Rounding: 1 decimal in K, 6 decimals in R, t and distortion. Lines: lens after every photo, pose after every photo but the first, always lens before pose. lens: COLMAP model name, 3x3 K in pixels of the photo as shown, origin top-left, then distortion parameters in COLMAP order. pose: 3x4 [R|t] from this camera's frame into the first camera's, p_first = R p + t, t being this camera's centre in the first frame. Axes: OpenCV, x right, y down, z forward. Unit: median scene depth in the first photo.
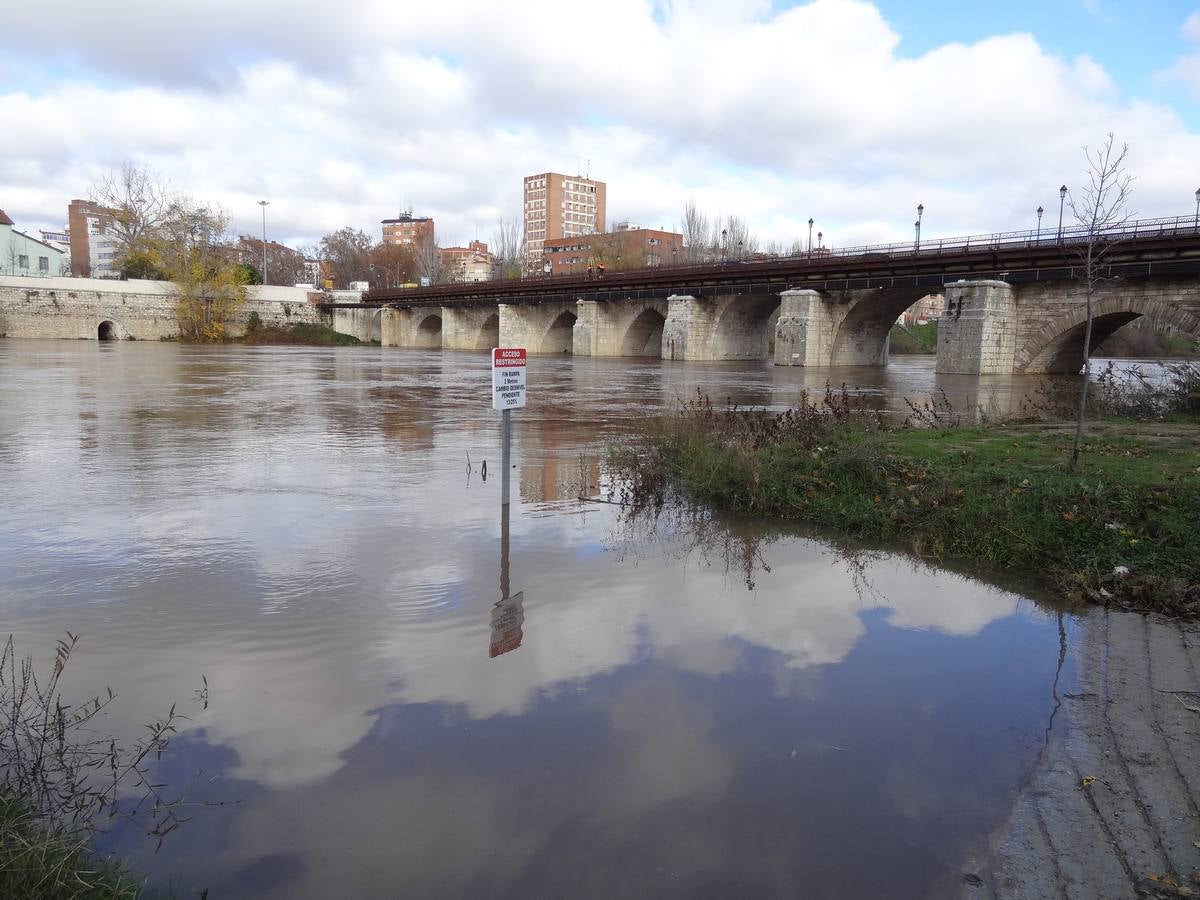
lens RADIAL K [[836.3, 0, 604.0], [0, 836.3, 451.8], [0, 0, 1]] dist [0.000175, 0.005268]
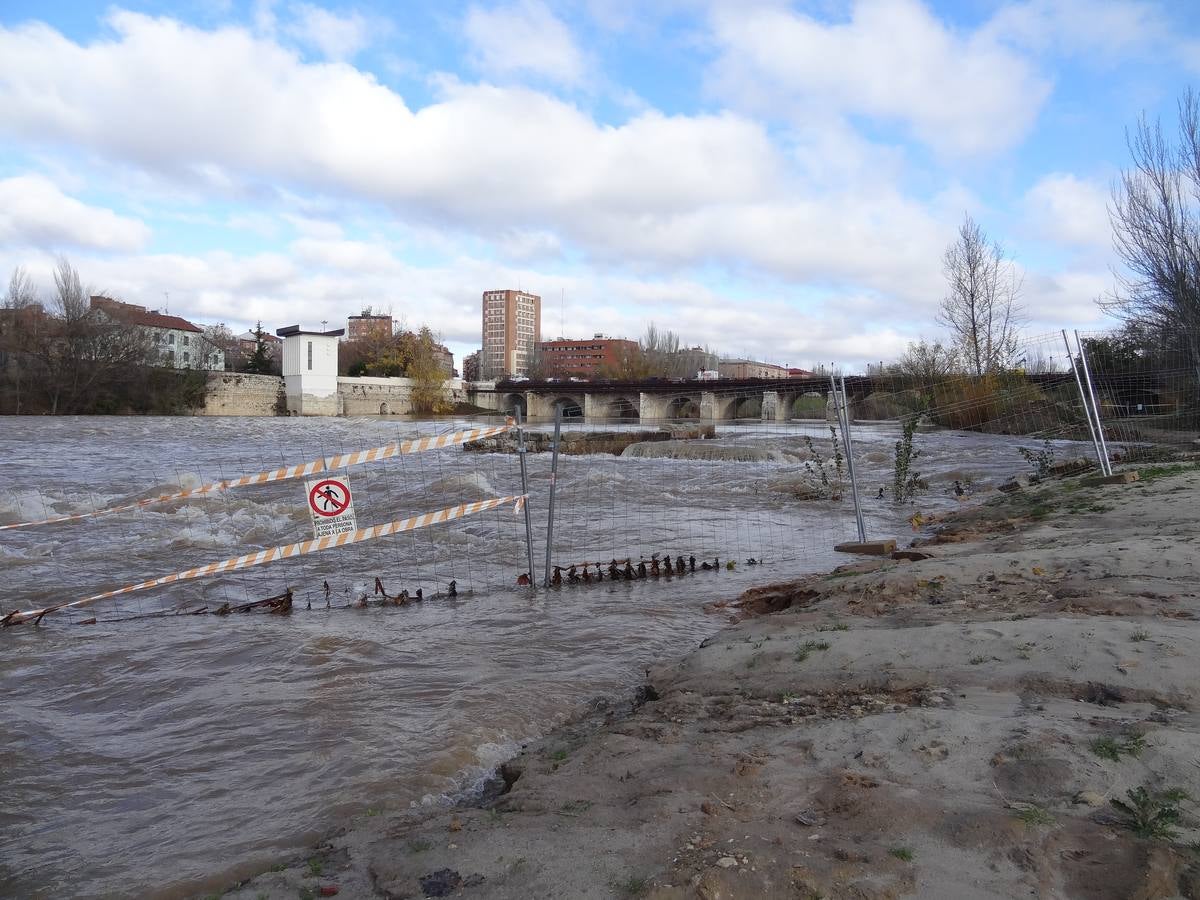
lens RADIAL K [[836.3, 0, 602.4], [0, 836.3, 455.0], [0, 0, 1]] dist [0.000175, 0.005268]
pose [[0.954899, -0.026589, 0.295739, -0.690120], [0.049253, 0.996369, -0.069450, 0.081892], [-0.292818, 0.080884, 0.952741, -0.692001]]
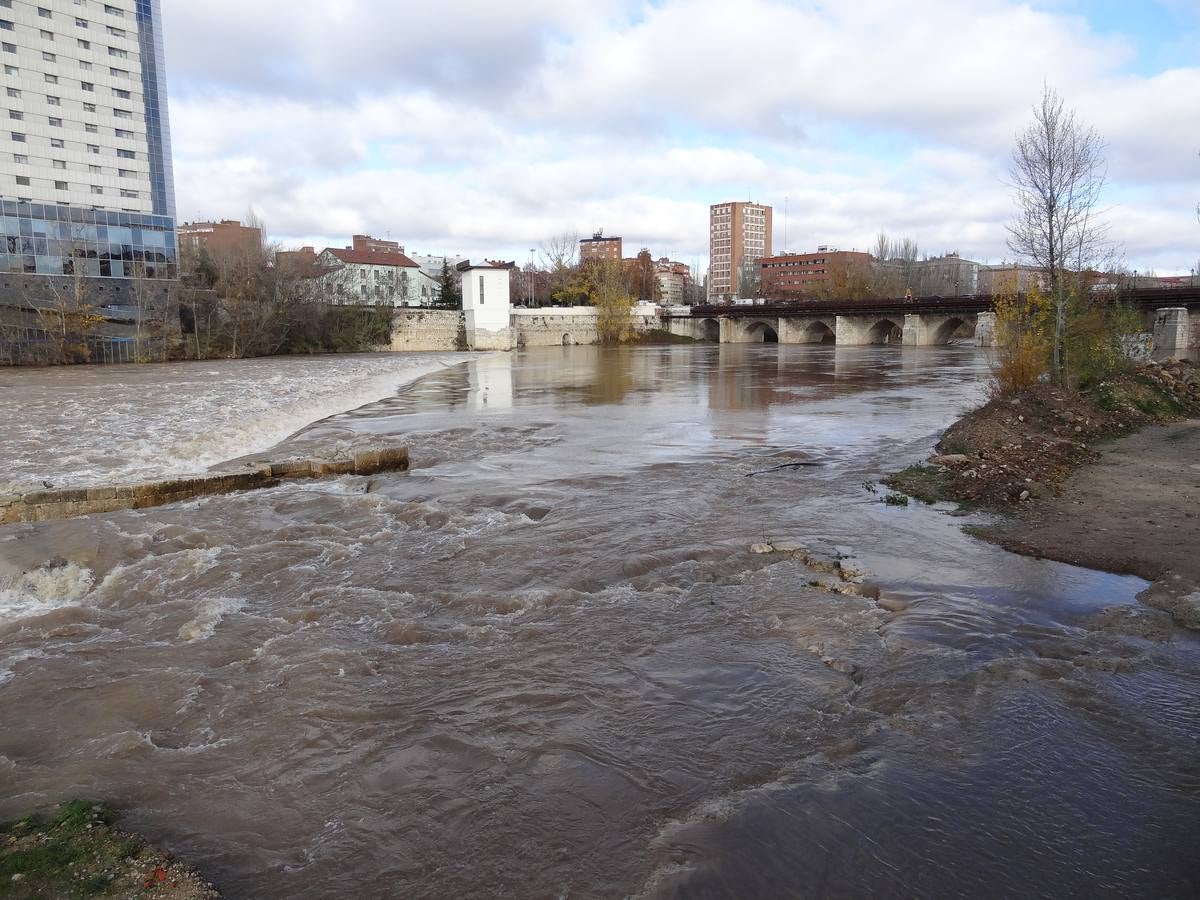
lens RADIAL K [[836.3, 0, 604.0], [0, 836.3, 449.7], [0, 0, 1]] dist [0.000175, 0.005268]
pose [[0.998959, -0.029321, -0.034959, -0.484228], [0.029837, 0.999452, 0.014310, 0.048466], [0.034520, -0.015339, 0.999286, -0.628951]]
